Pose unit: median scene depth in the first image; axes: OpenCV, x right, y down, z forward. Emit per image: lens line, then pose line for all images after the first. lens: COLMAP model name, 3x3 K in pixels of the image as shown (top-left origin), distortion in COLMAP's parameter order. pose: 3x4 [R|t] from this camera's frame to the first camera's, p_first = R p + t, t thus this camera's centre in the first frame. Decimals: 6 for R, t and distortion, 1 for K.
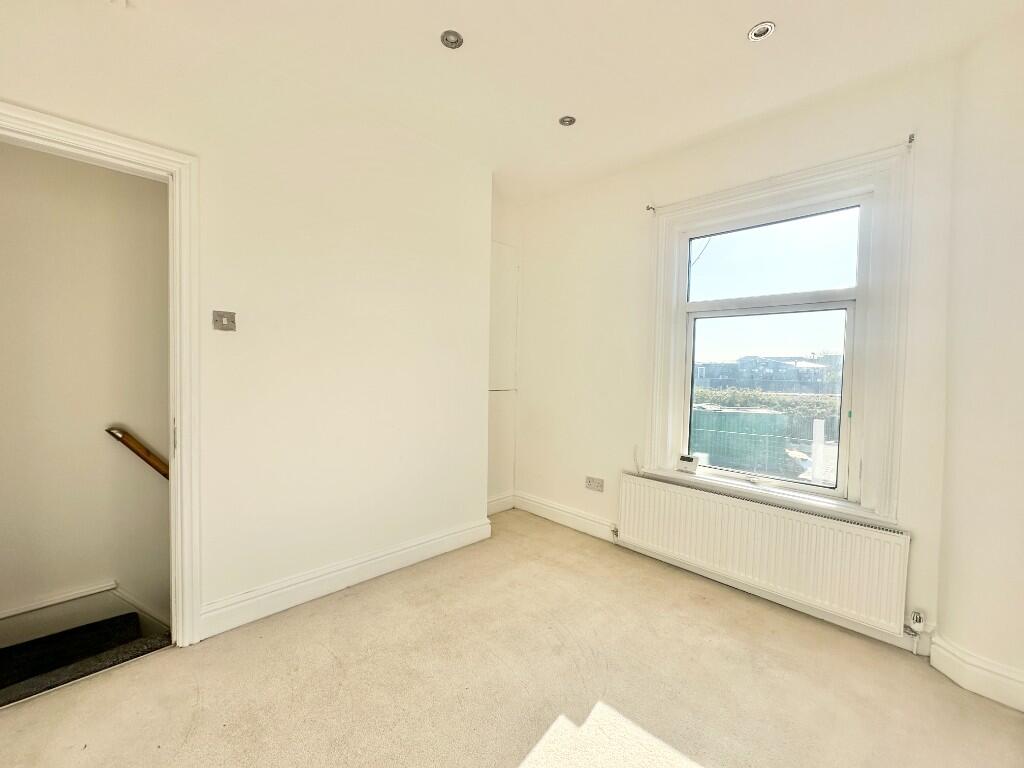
lens RADIAL K [[408.1, 0, 510.3], [0, 408.1, 385.1], [0, 0, 1]] dist [-0.003657, 0.000424]
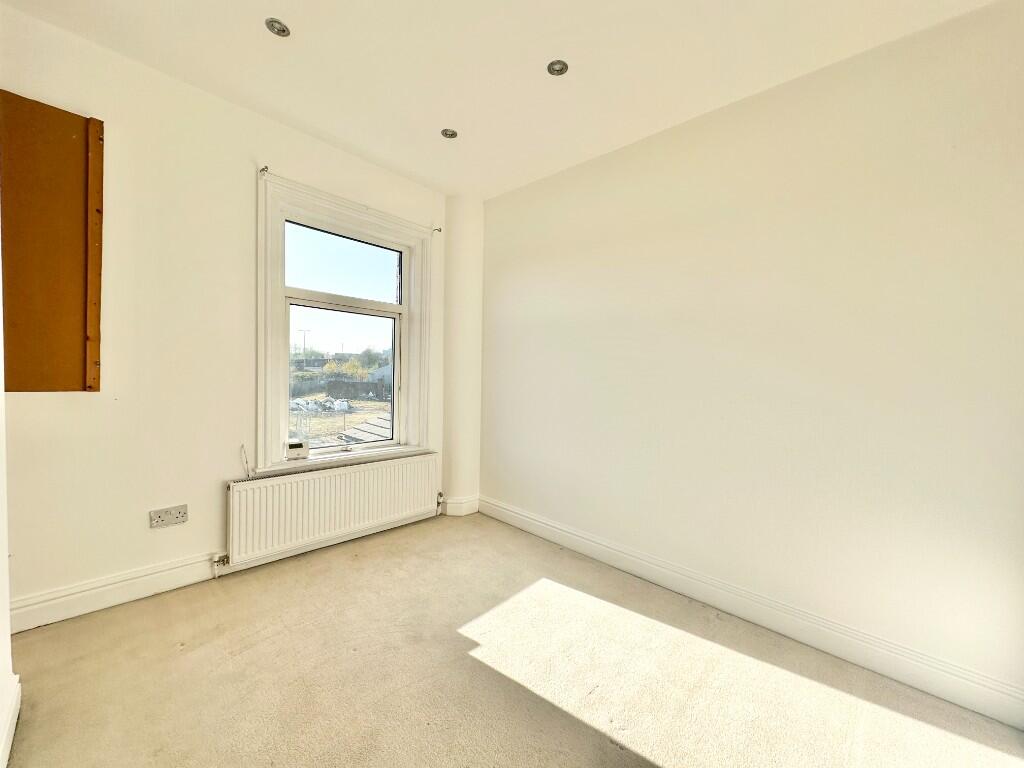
lens RADIAL K [[408.1, 0, 508.6], [0, 408.1, 386.2], [0, 0, 1]] dist [-0.003657, 0.000424]
pose [[-0.030456, -0.063564, 0.997513, -0.612457], [0.000524, 0.997975, 0.063610, -0.030409], [-0.999536, 0.002460, -0.030361, 0.548651]]
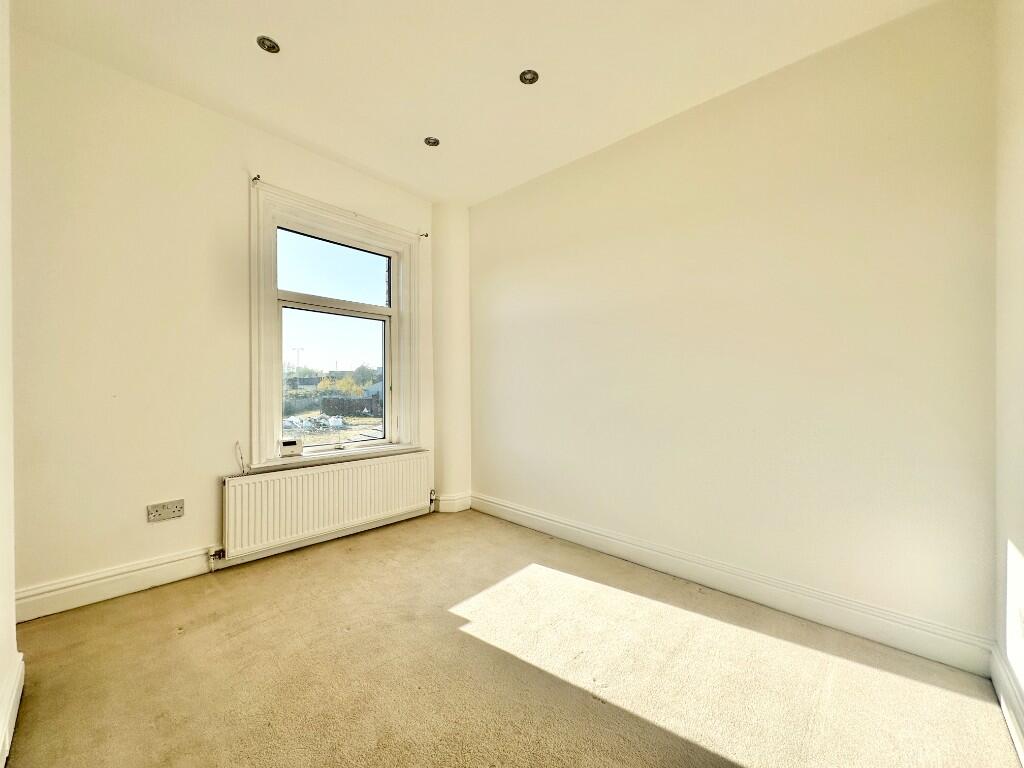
lens RADIAL K [[408.1, 0, 508.6], [0, 408.1, 386.3], [0, 0, 1]] dist [-0.003657, 0.000424]
pose [[-0.043729, -0.030476, 0.998578, -0.657606], [0.027634, 0.999115, 0.031703, 0.021419], [-0.998661, 0.028982, -0.042848, 0.527204]]
